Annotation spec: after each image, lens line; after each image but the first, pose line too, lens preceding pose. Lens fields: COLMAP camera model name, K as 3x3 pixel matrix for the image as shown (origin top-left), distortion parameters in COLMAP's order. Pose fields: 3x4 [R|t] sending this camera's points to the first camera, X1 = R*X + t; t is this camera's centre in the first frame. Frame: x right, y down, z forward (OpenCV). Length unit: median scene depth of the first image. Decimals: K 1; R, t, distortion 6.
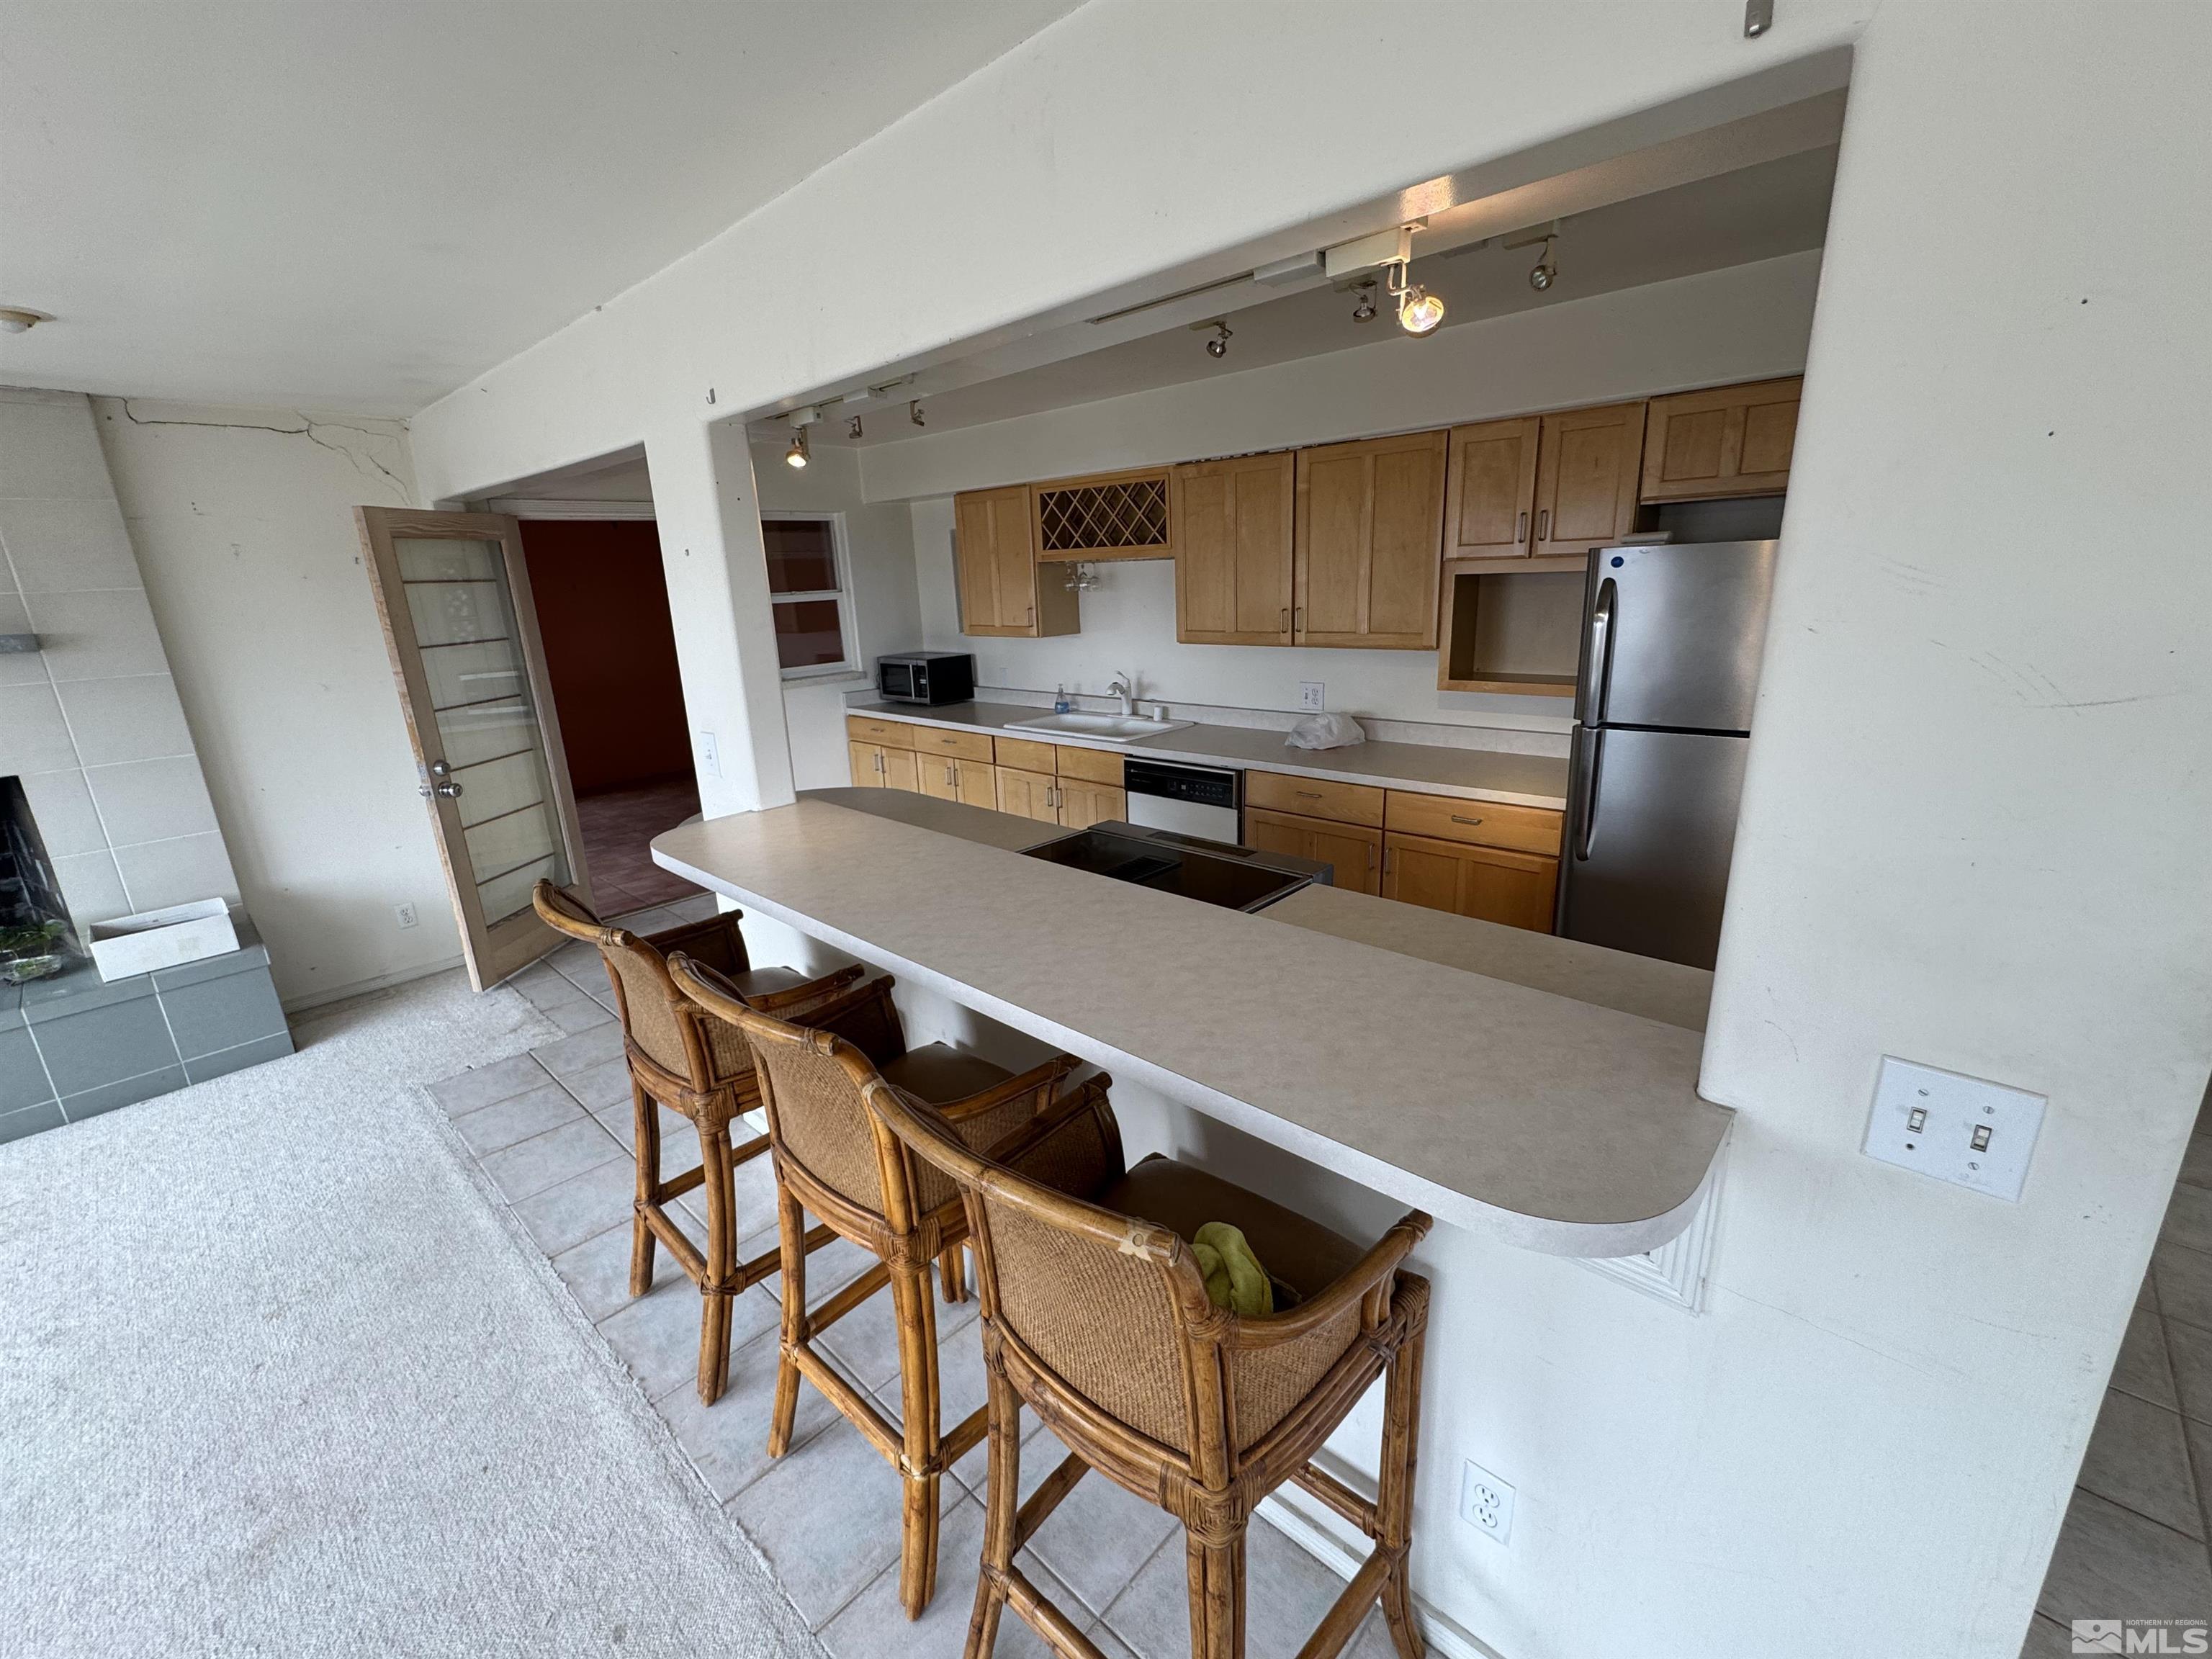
lens RADIAL K [[925.7, 0, 1090.5], [0, 925.7, 824.0], [0, 0, 1]] dist [-0.004363, -0.000181]
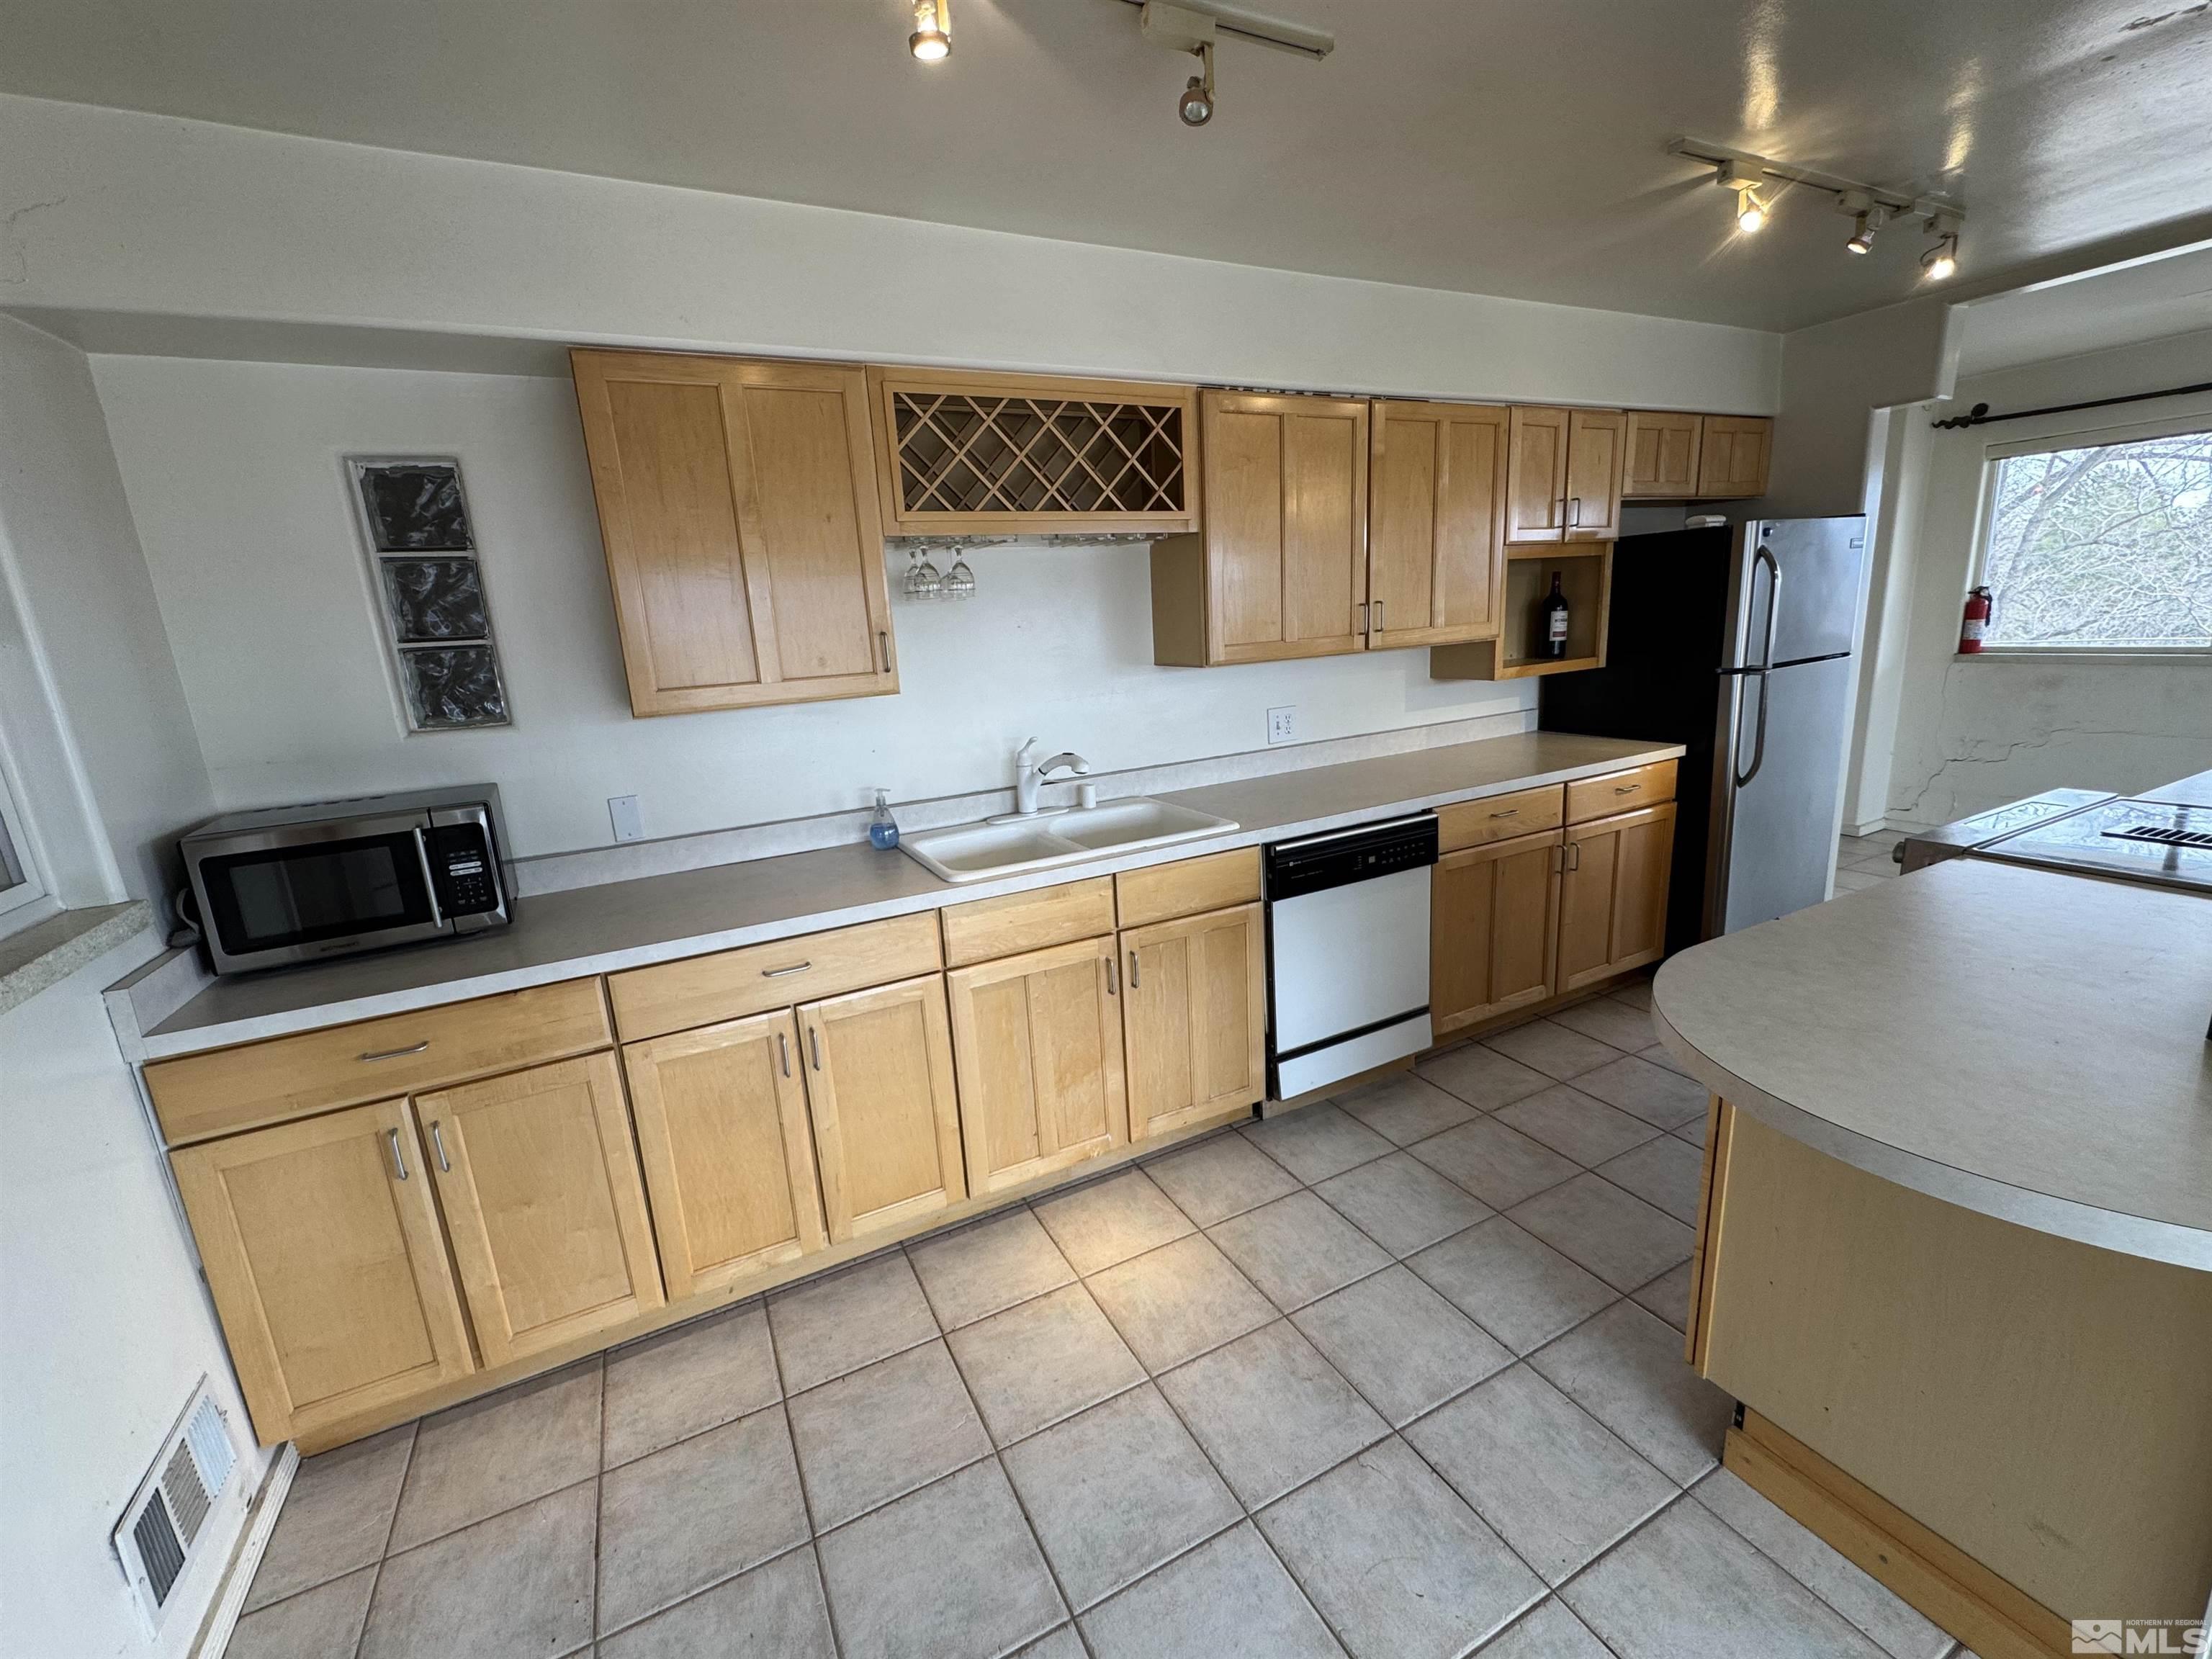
lens RADIAL K [[925.7, 0, 1103.6], [0, 925.7, 829.0], [0, 0, 1]] dist [-0.004363, -0.000181]
pose [[0.334870, -0.194451, 0.921982, -0.528295], [0.295650, 0.950745, 0.093136, -0.163634], [-0.894680, 0.241395, 0.375866, 0.821315]]
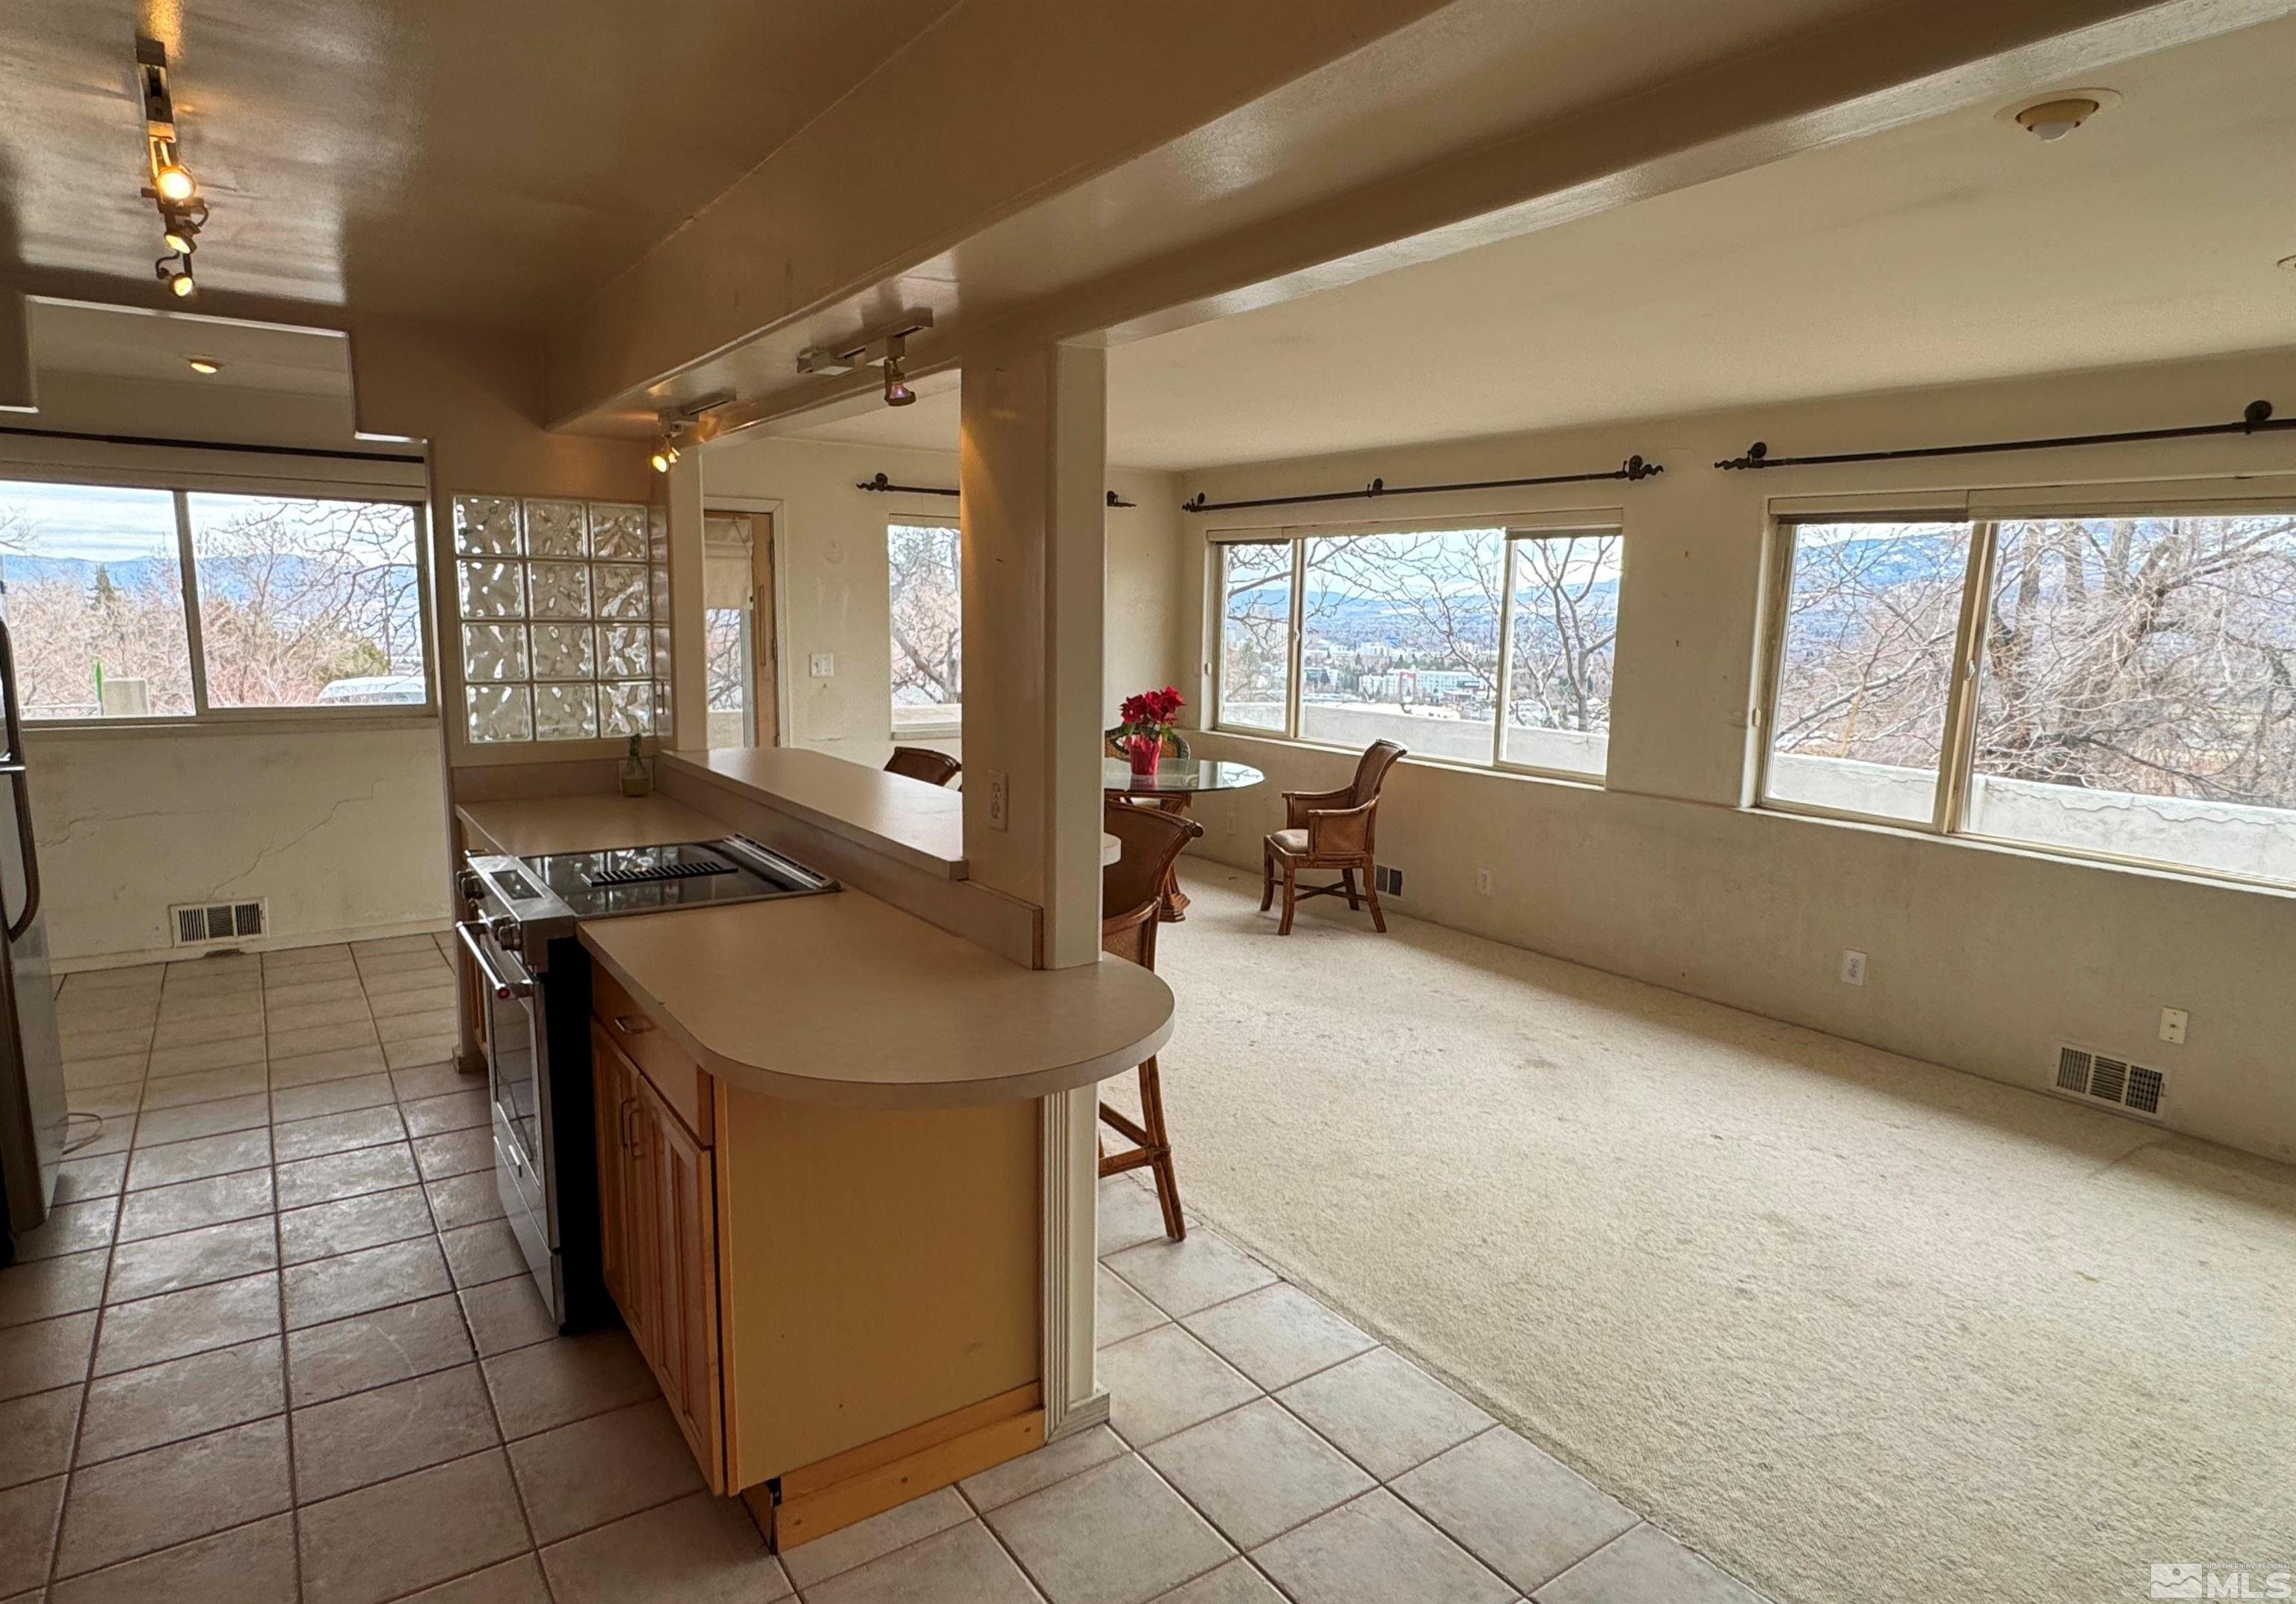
lens RADIAL K [[1295.2, 0, 1148.1], [0, 1295.2, 815.4], [0, 0, 1]] dist [-0.004008, 0.001015]
pose [[-0.979023, -0.013884, 0.203277, -0.393364], [0.069999, 0.914031, 0.399559, -0.270519], [-0.191349, 0.405407, -0.893885, 1.109855]]
